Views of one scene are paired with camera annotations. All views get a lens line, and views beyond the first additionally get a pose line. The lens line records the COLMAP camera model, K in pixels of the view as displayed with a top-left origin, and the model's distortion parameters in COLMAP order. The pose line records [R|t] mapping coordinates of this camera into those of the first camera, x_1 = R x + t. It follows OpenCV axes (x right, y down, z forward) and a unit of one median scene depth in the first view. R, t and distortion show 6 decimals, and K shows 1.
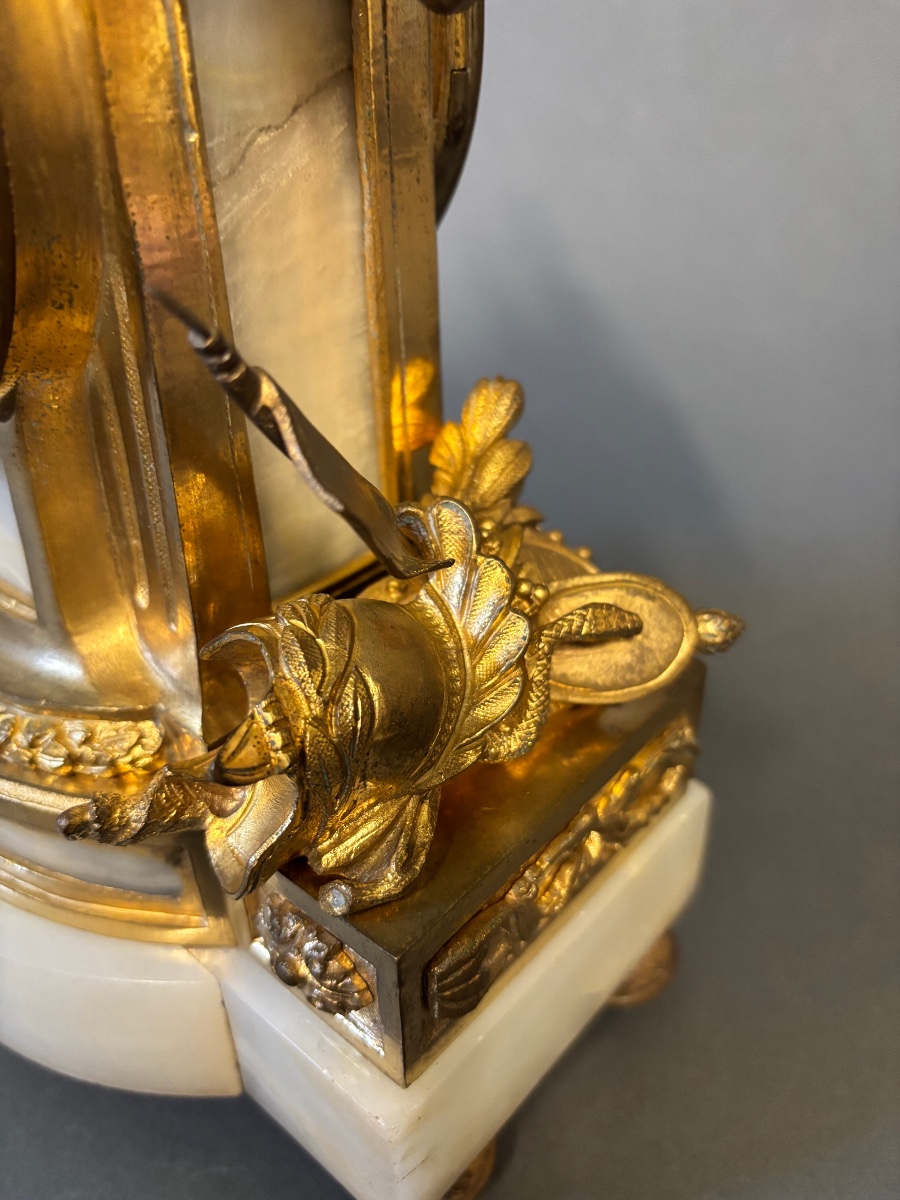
lens RADIAL K [[944.4, 0, 450.0], [0, 944.4, 600.0], [0, 0, 1]] dist [0.008696, -0.094855]
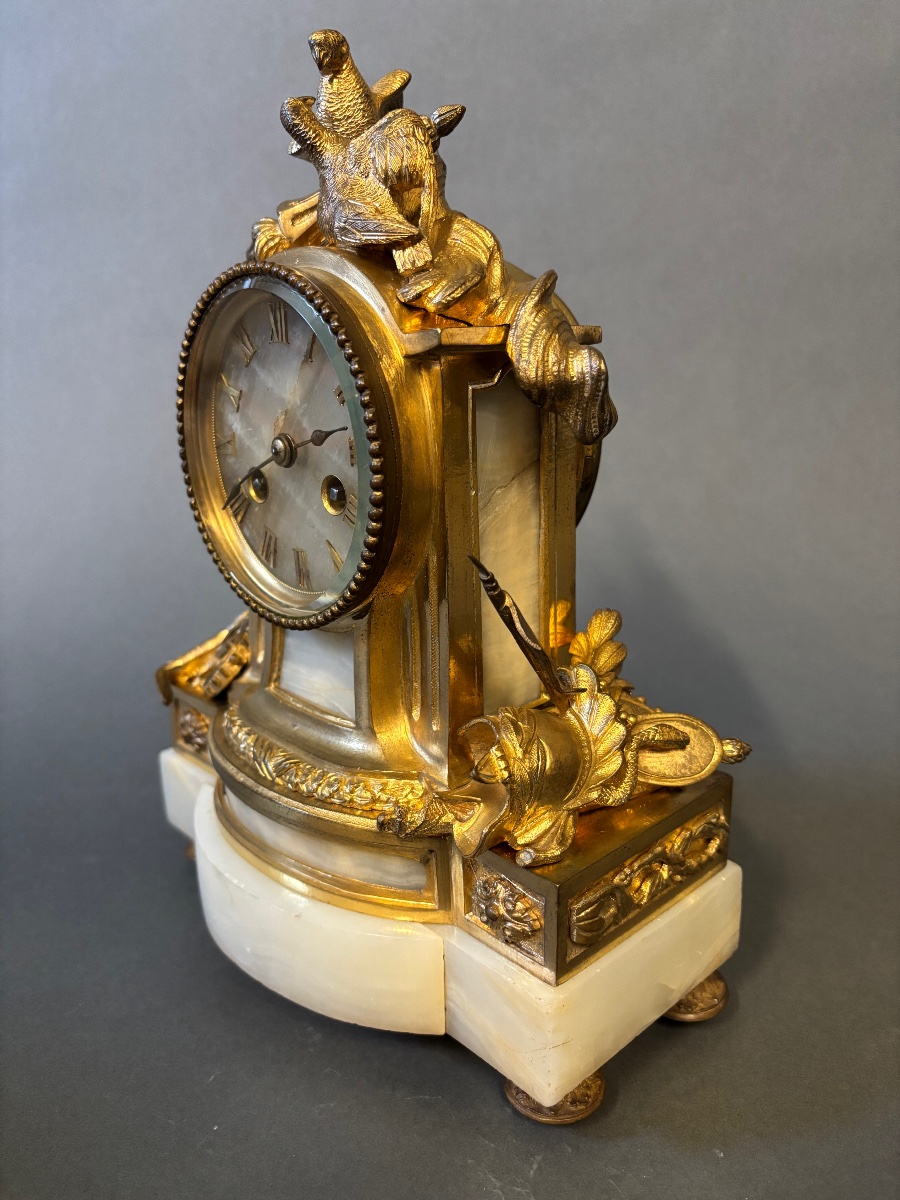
lens RADIAL K [[906.5, 0, 450.0], [0, 906.5, 600.0], [0, 0, 1]] dist [0.001156, -0.002680]
pose [[0.994090, 0.019961, -0.106704, -0.072623], [-0.049895, 0.956985, -0.285814, 0.295213], [0.096409, 0.289449, 0.952326, -0.784166]]
